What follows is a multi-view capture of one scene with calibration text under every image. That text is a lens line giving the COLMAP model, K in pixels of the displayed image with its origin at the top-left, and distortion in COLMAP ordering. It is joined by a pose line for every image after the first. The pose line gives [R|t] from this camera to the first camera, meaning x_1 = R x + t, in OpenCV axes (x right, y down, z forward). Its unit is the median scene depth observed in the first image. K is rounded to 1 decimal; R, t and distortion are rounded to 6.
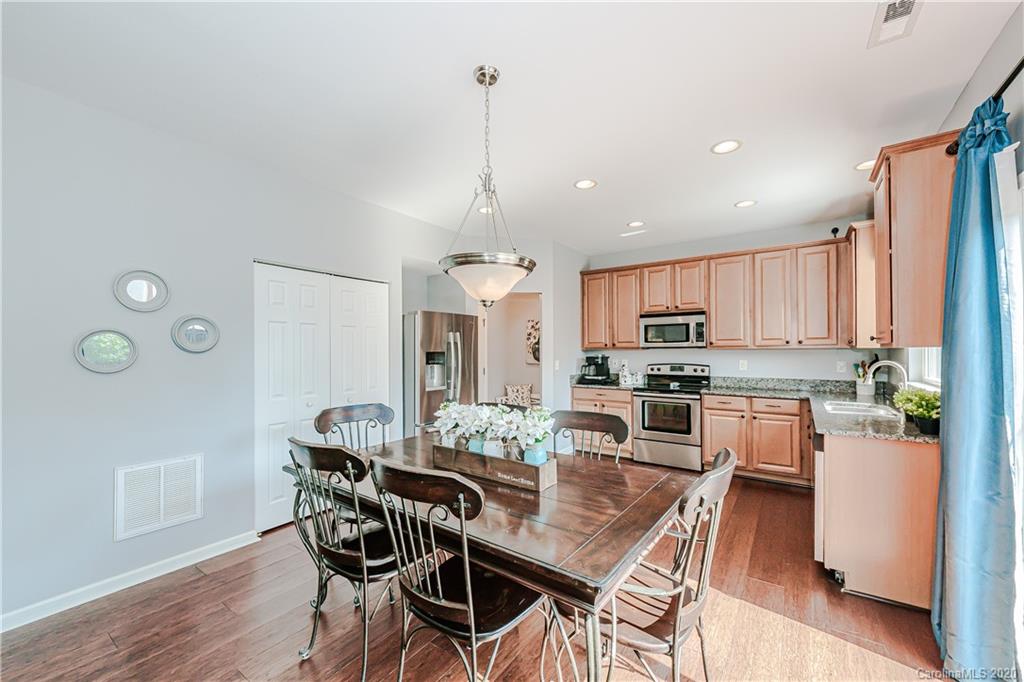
lens RADIAL K [[402.1, 0, 515.6], [0, 402.1, 350.6], [0, 0, 1]] dist [0.012389, -0.002932]
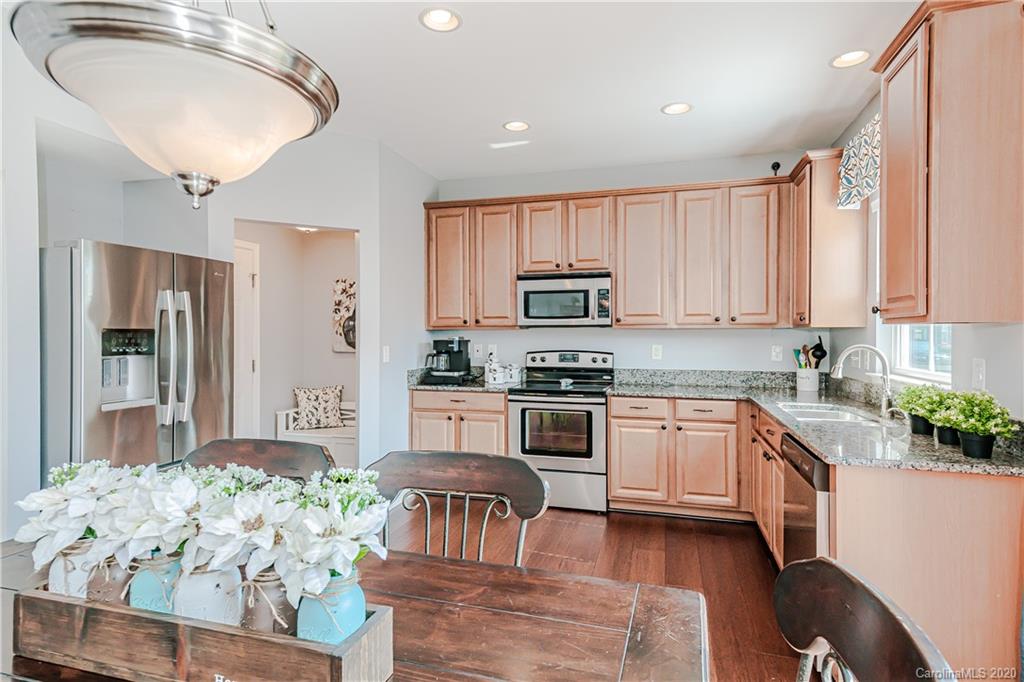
lens RADIAL K [[549.9, 0, 514.0], [0, 549.9, 337.2], [0, 0, 1]] dist [0.041356, 0.000875]
pose [[0.944178, 0.002105, 0.329429, 0.014336], [-0.004101, 0.999977, 0.005362, 0.006345], [-0.329410, -0.006414, 0.944165, 0.182859]]
